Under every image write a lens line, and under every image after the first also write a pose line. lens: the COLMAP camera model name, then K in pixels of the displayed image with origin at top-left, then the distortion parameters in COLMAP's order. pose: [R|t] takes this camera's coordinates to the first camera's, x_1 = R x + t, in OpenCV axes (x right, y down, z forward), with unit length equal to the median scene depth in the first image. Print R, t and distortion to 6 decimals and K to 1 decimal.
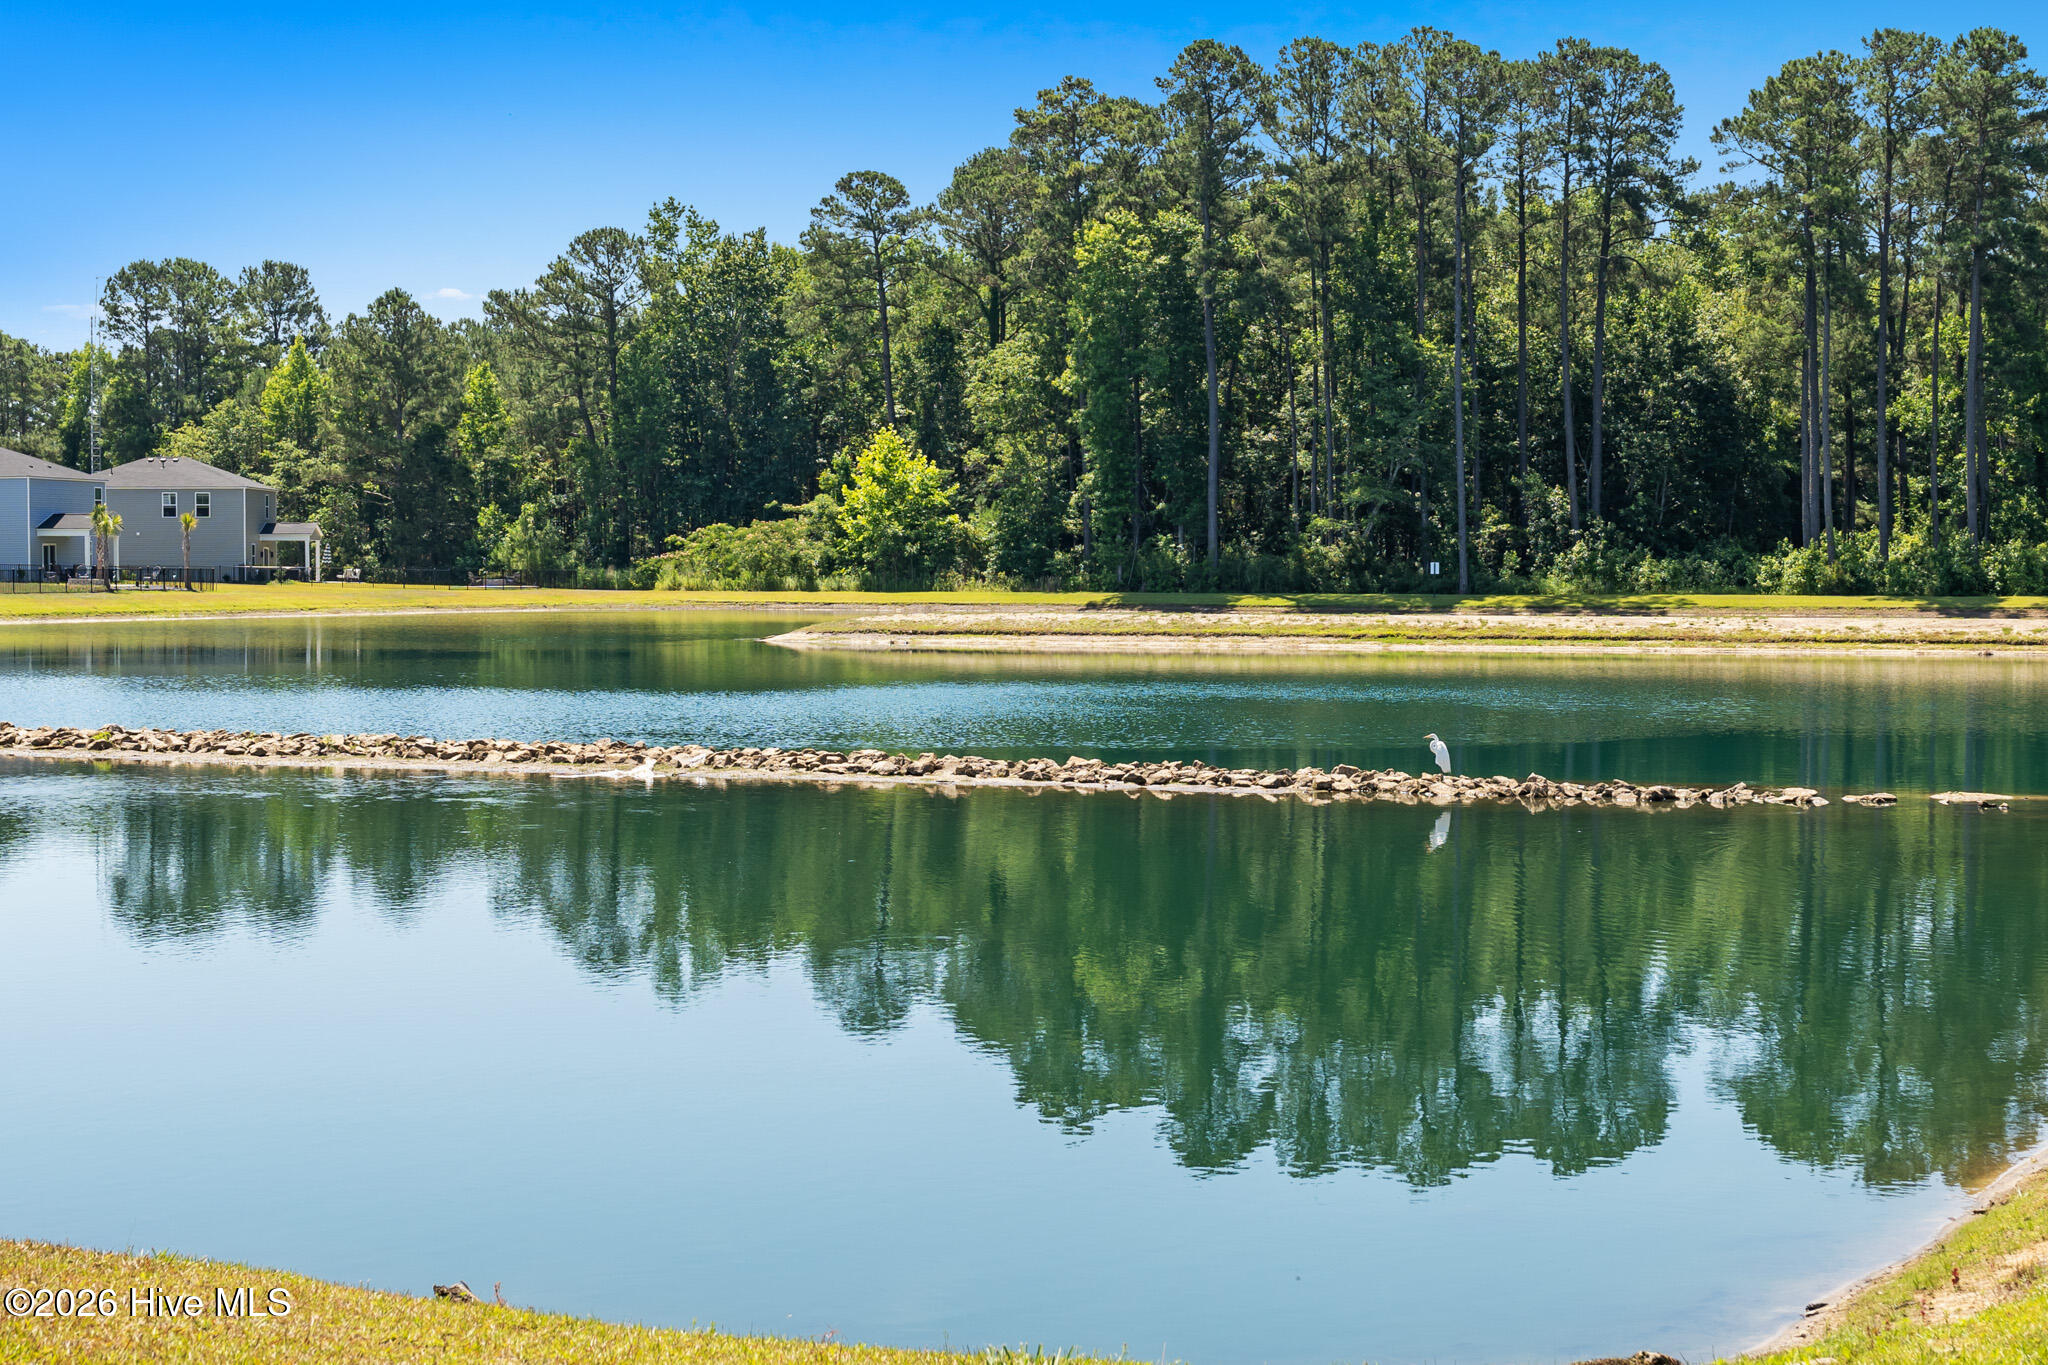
lens RADIAL K [[3055.1, 0, 1022.3], [0, 3055.1, 683.9], [0, 0, 1]] dist [0.025032, 0.000000]
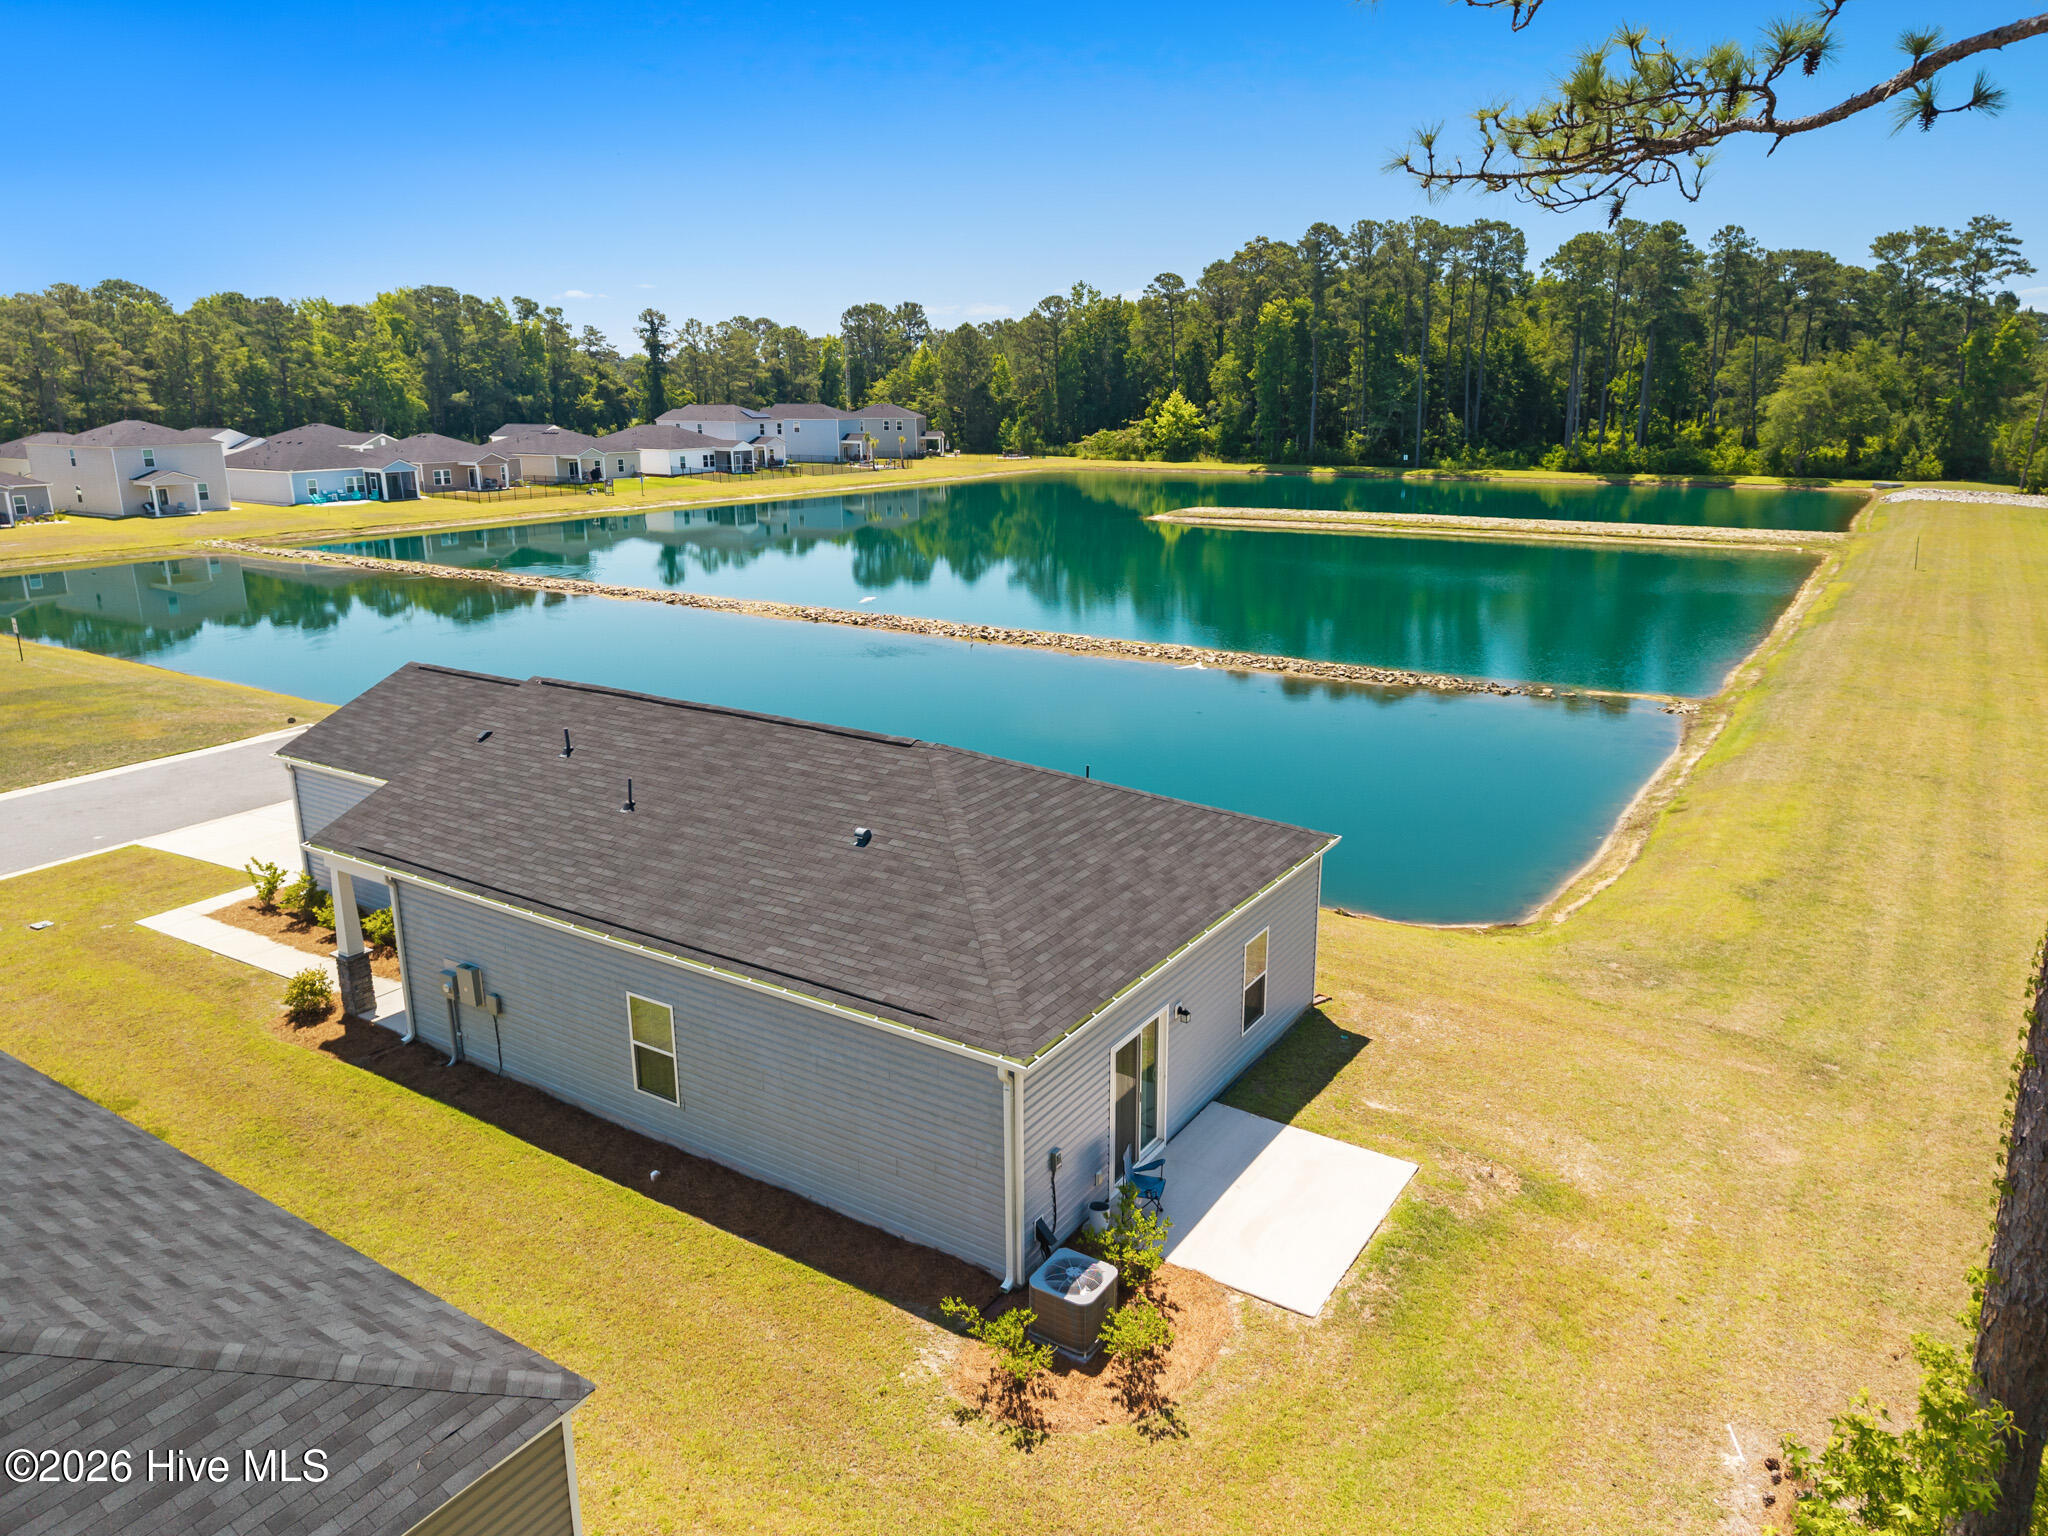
lens RADIAL K [[1399.4, 0, 1030.9], [0, 1399.4, 763.0], [0, 0, 1]] dist [0.025754, -0.022252]
pose [[0.995003, 0.026097, -0.096379, -0.042627], [-0.001332, 0.968624, 0.248528, -0.073292], [0.099841, -0.247157, 0.963818, -0.144844]]
